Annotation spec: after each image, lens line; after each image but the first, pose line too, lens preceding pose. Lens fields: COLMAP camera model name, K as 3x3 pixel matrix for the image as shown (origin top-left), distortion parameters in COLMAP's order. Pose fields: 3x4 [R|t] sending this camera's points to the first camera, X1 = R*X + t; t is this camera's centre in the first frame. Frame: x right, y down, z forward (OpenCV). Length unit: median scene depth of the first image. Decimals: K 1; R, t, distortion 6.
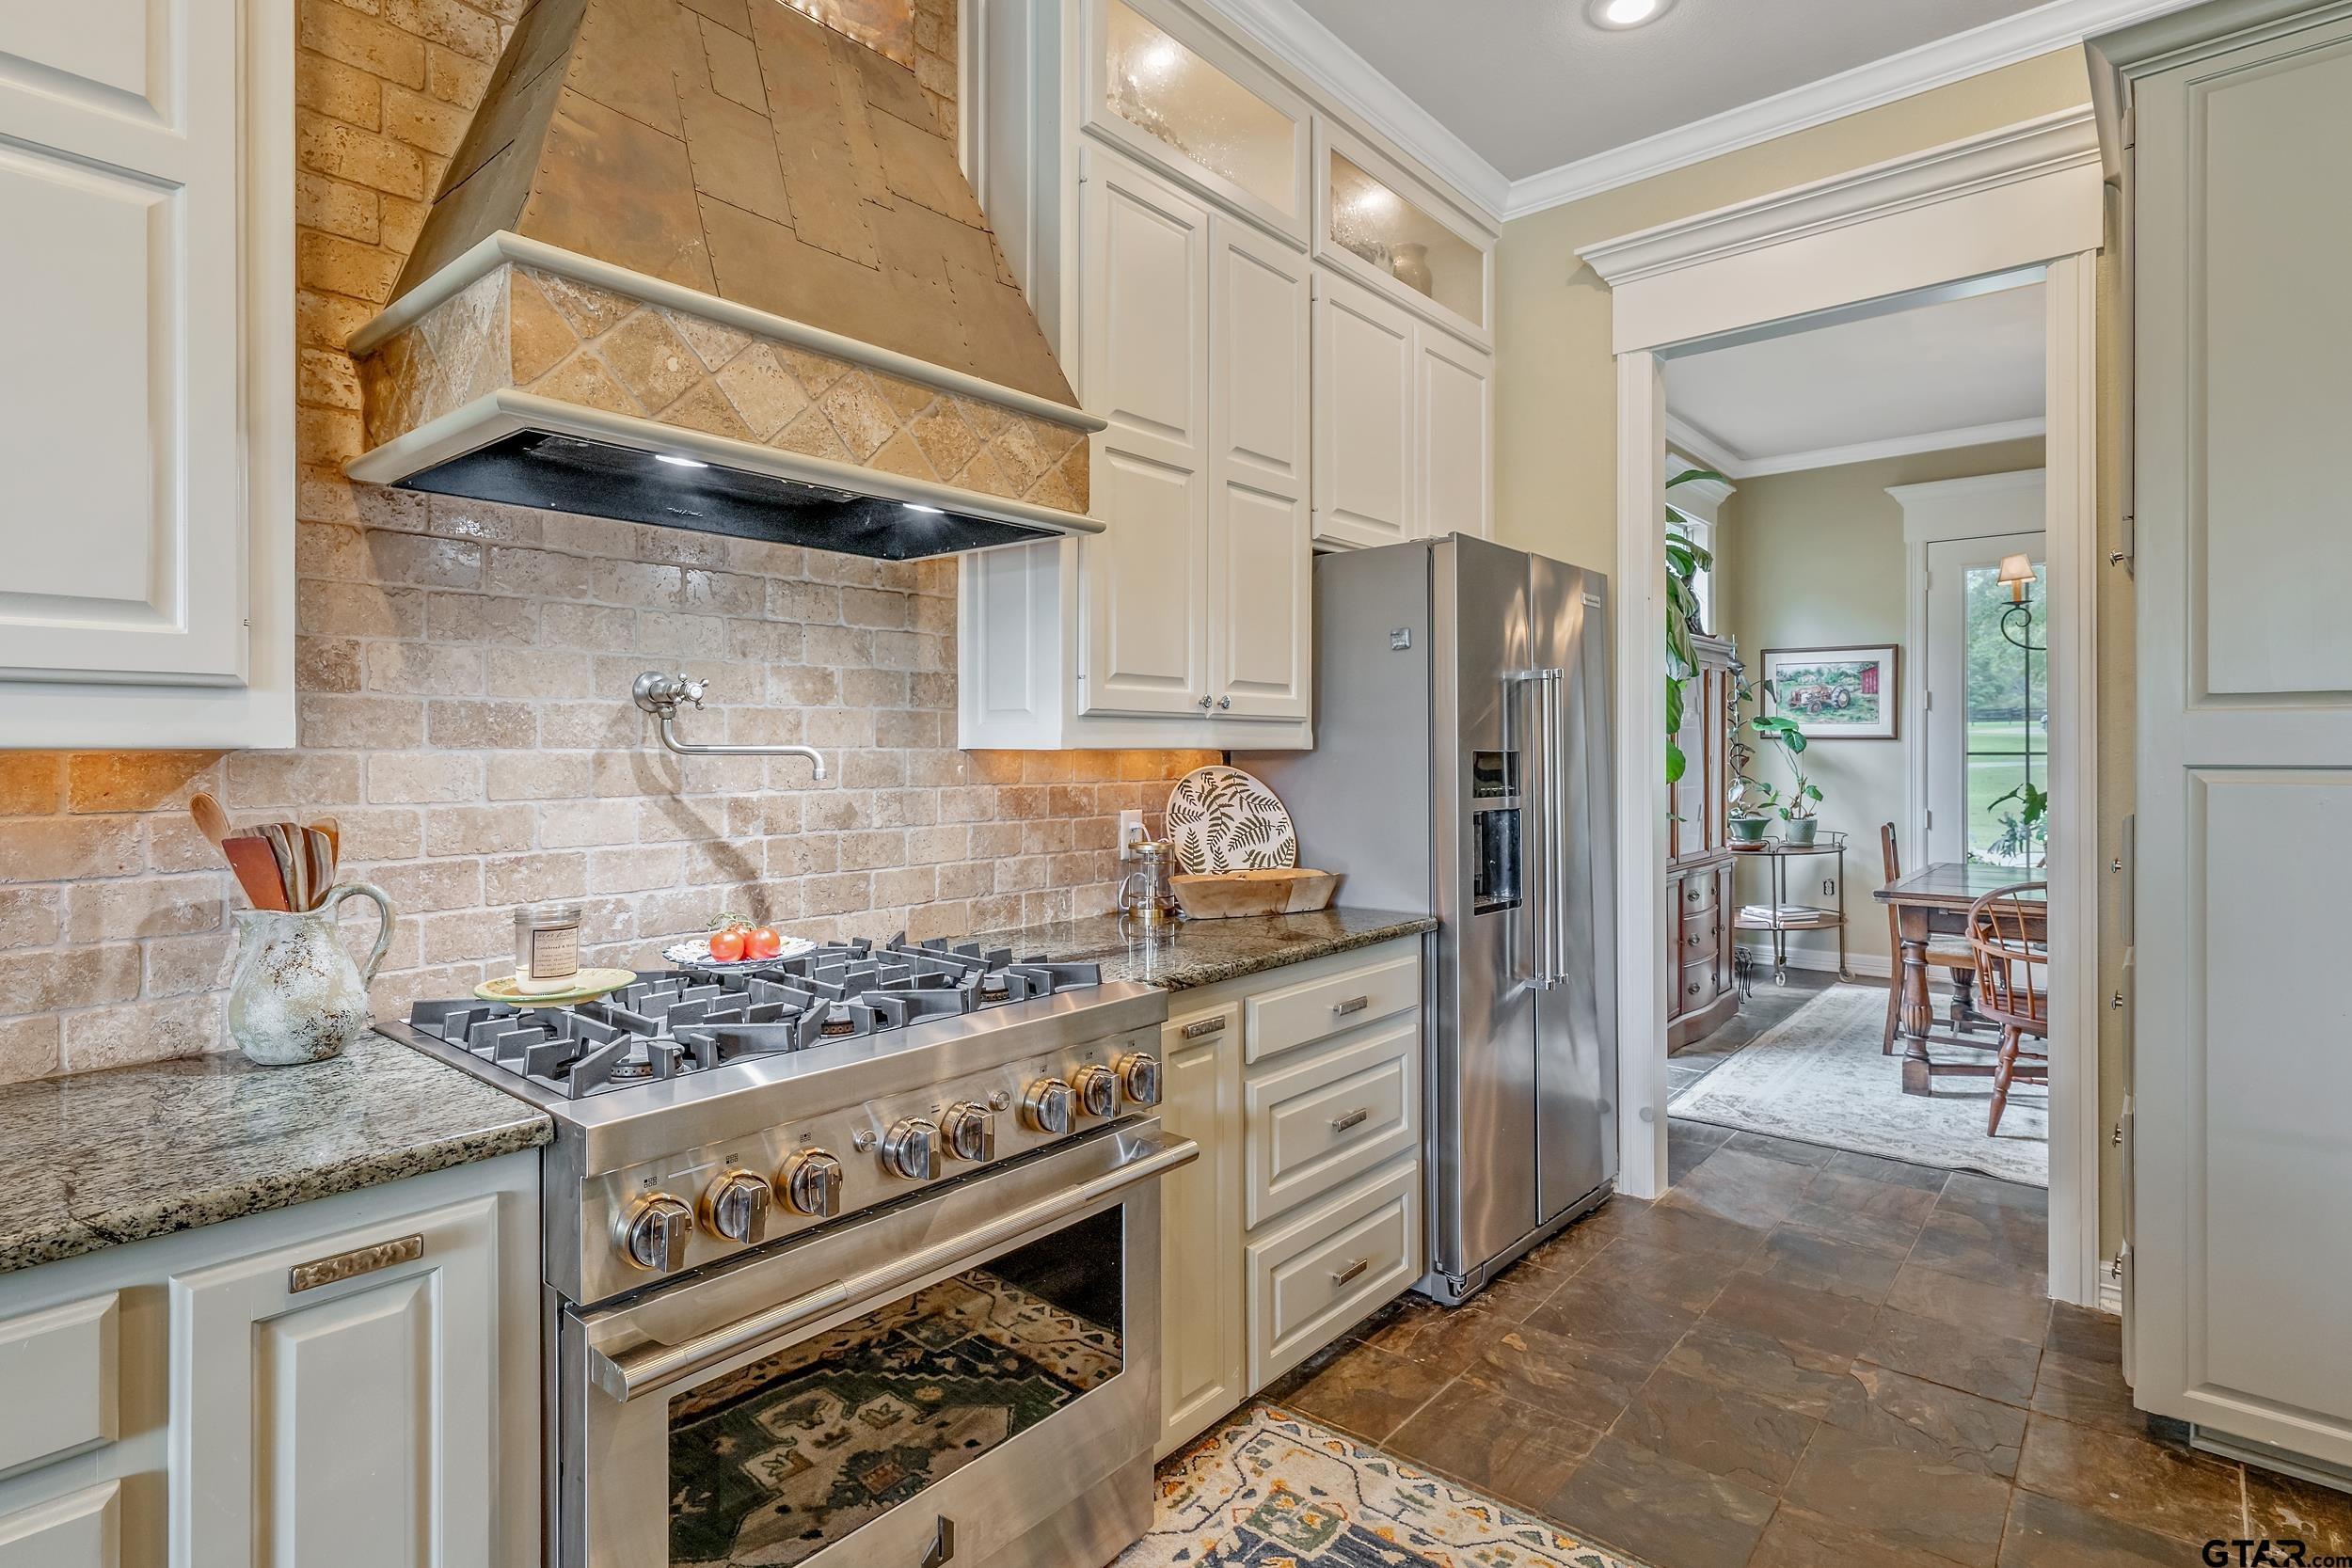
lens RADIAL K [[1192.1, 0, 1169.9], [0, 1192.1, 763.5], [0, 0, 1]] dist [-0.001941, -0.000028]
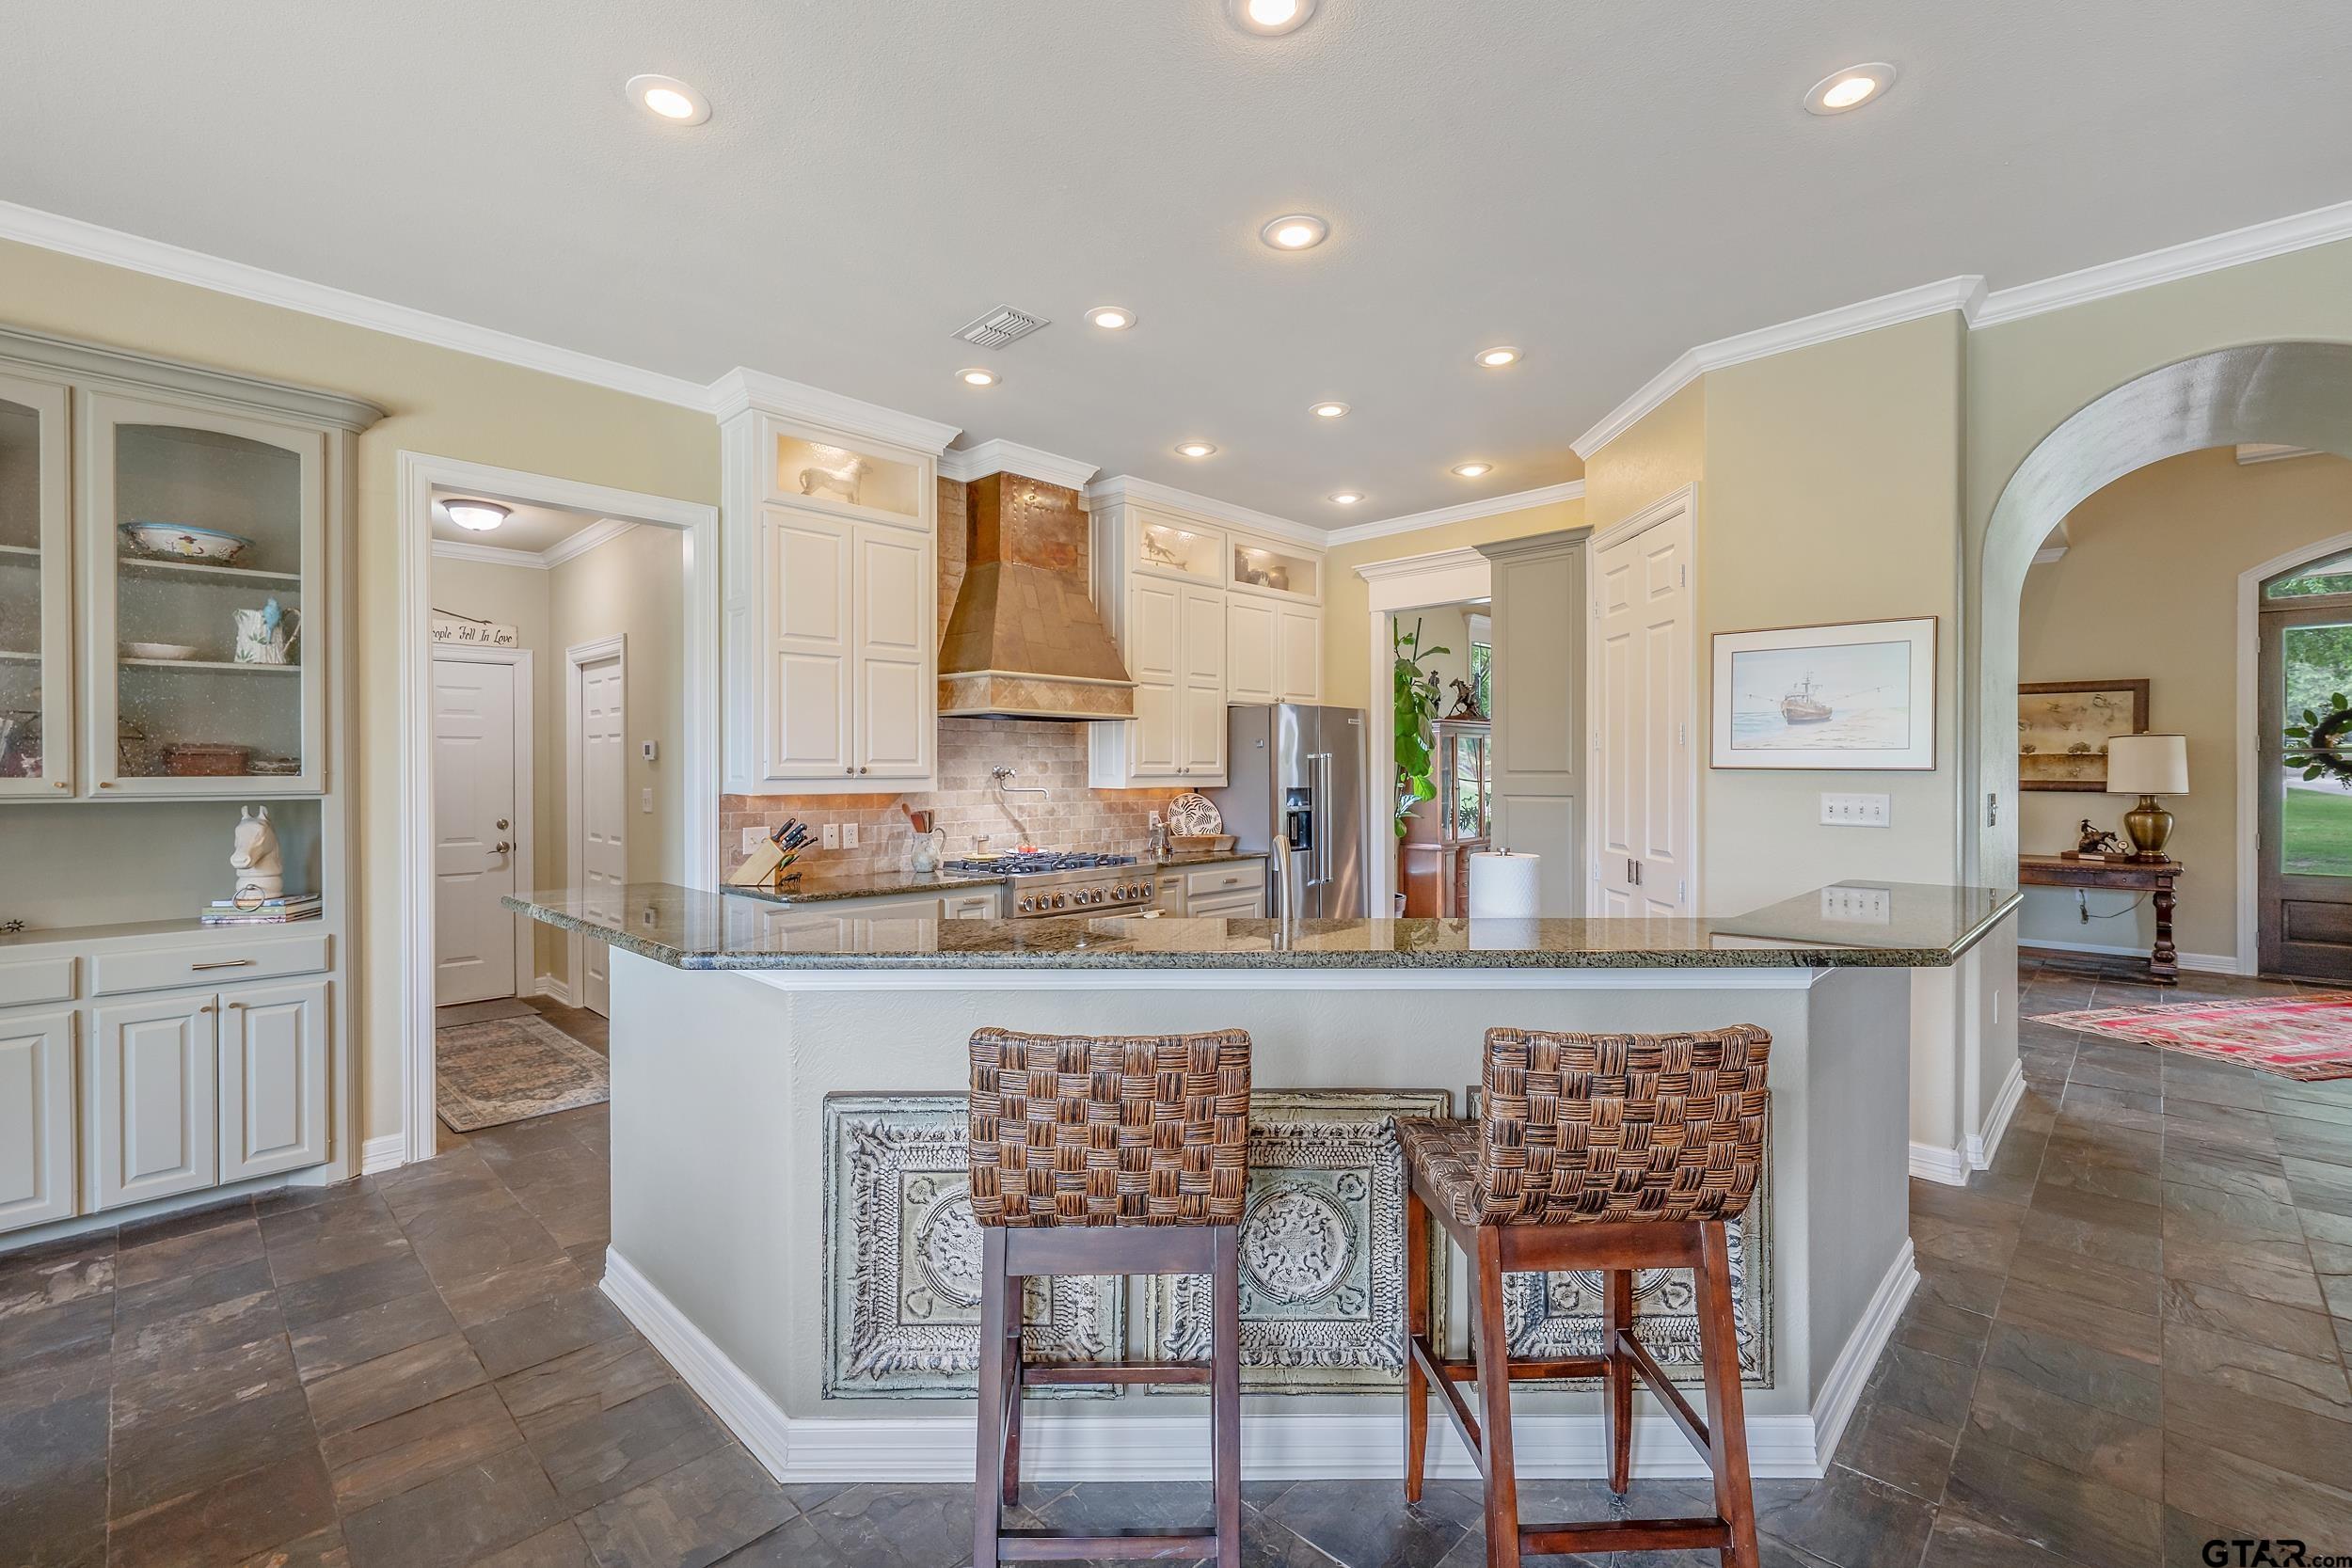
lens RADIAL K [[1030.1, 0, 1180.3], [0, 1030.1, 785.0], [0, 0, 1]] dist [0.000539, 0.000117]
pose [[0.998416, -0.000802, -0.056253, 0.177636], [0.000953, 0.999996, 0.002647, -0.026478], [0.056250, -0.002697, 0.998413, -1.444156]]
